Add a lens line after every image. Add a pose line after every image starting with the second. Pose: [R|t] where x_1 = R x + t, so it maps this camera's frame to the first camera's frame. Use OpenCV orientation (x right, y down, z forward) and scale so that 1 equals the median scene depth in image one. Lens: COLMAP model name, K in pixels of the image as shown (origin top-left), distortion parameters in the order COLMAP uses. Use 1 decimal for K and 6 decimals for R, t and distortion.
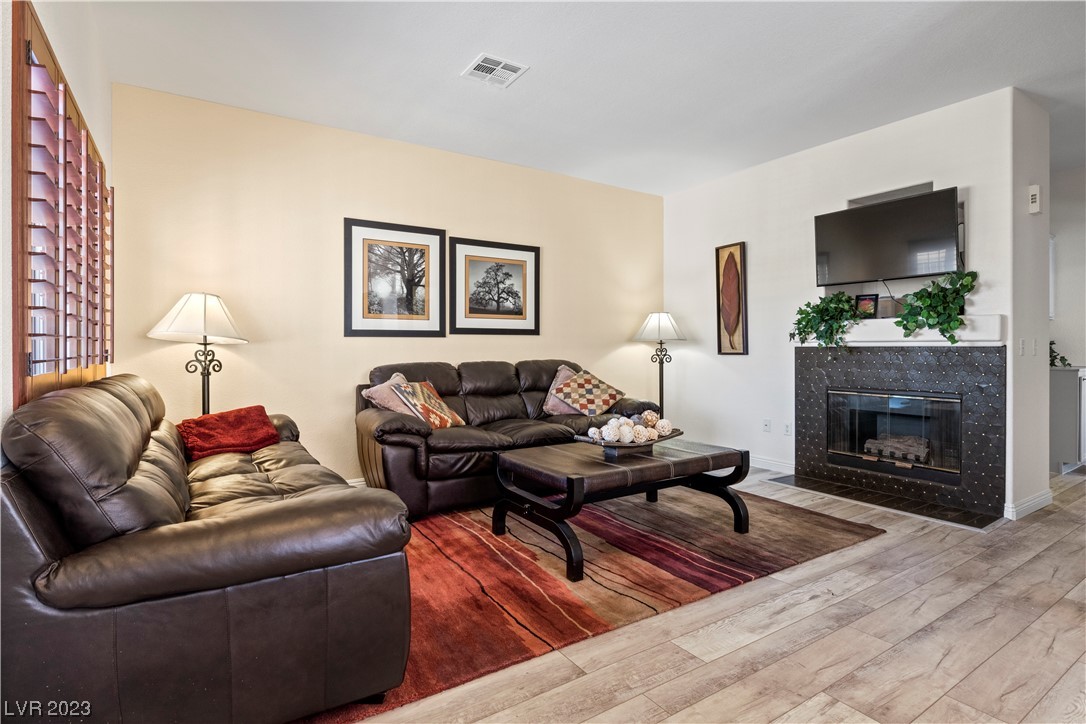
lens RADIAL K [[542.5, 0, 542.5], [0, 542.5, 356.2], [0, 0, 1]] dist [-0.006347, -0.000906]
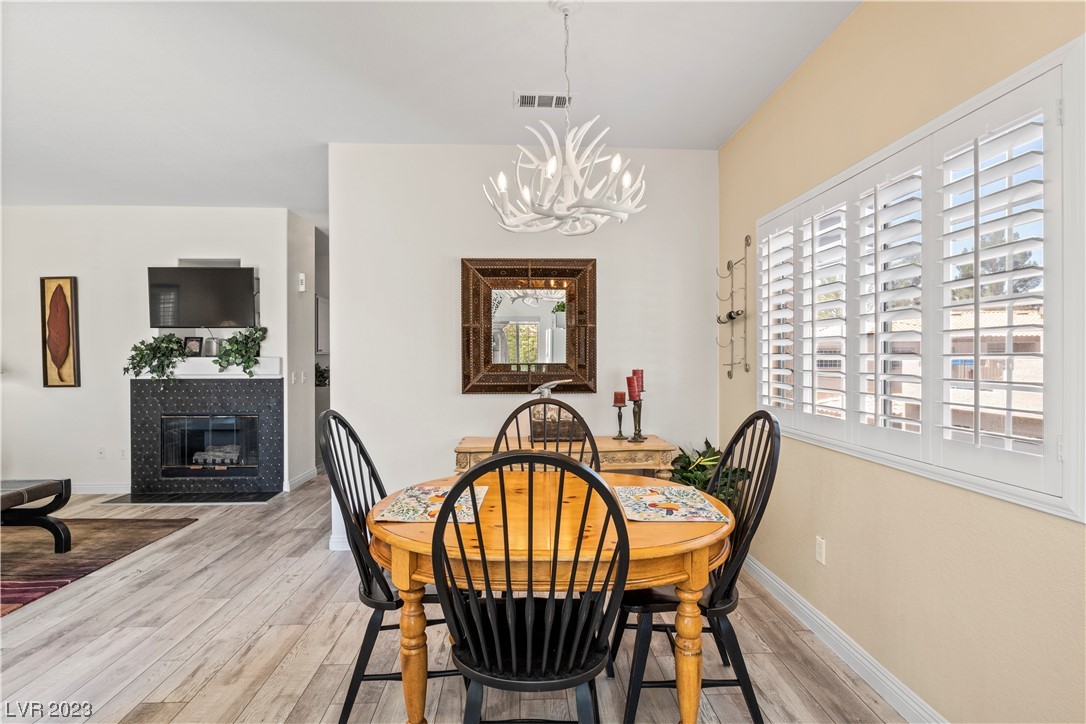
lens RADIAL K [[542.5, 0, 542.5], [0, 542.5, 356.2], [0, 0, 1]] dist [-0.006347, -0.000906]
pose [[0.505908, 0.003130, 0.862582, -0.073995], [0.015081, 0.999808, -0.012473, -0.041555], [-0.862455, 0.019318, 0.505764, -0.332775]]
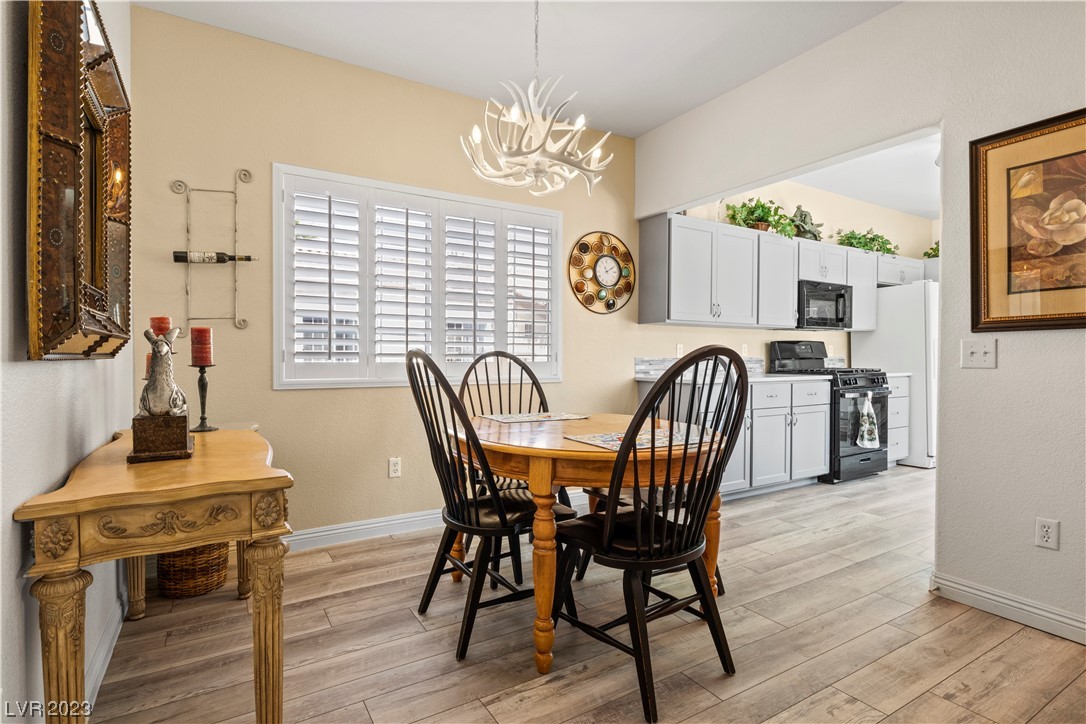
lens RADIAL K [[542.5, 0, 542.5], [0, 542.5, 356.2], [0, 0, 1]] dist [-0.006347, -0.000906]
pose [[-0.999695, 0.003930, 0.024366, 0.357801], [0.004518, 0.999698, 0.024142, -0.002428], [-0.024264, 0.024245, -0.999412, 0.466818]]
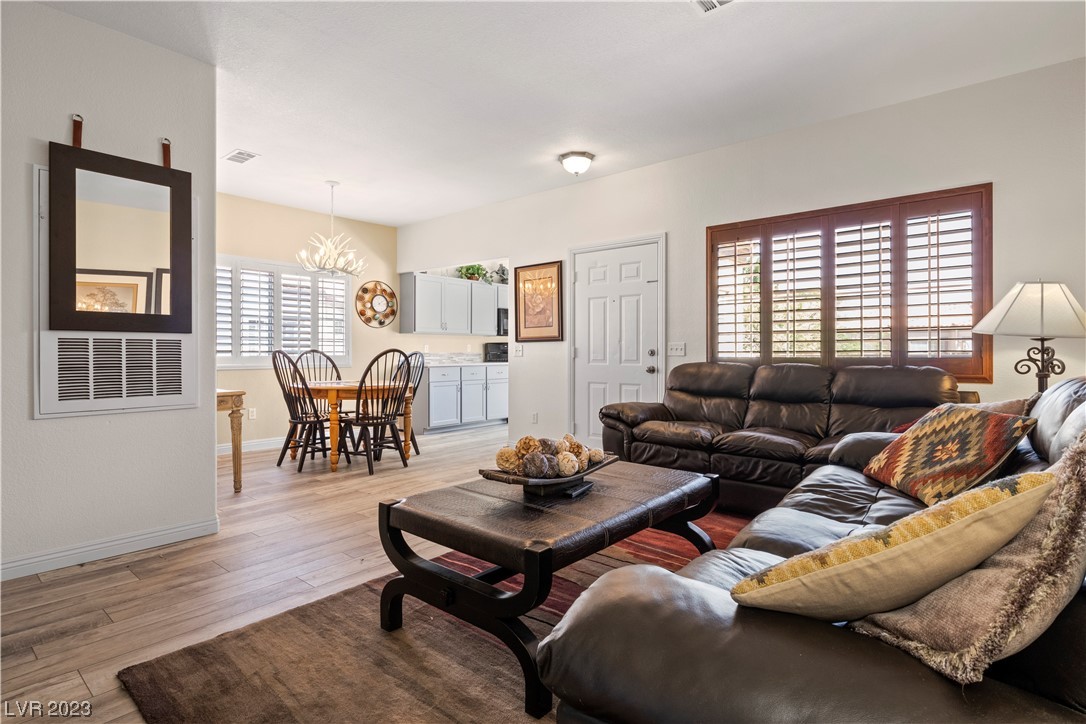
lens RADIAL K [[550.7, 0, 541.7], [0, 550.7, 350.5], [0, 0, 1]] dist [-0.004073, -0.001577]
pose [[-0.955909, 0.007302, -0.293572, 0.288156], [0.000854, 0.999756, 0.022087, -0.020554], [0.293662, 0.020863, -0.955682, 1.280577]]
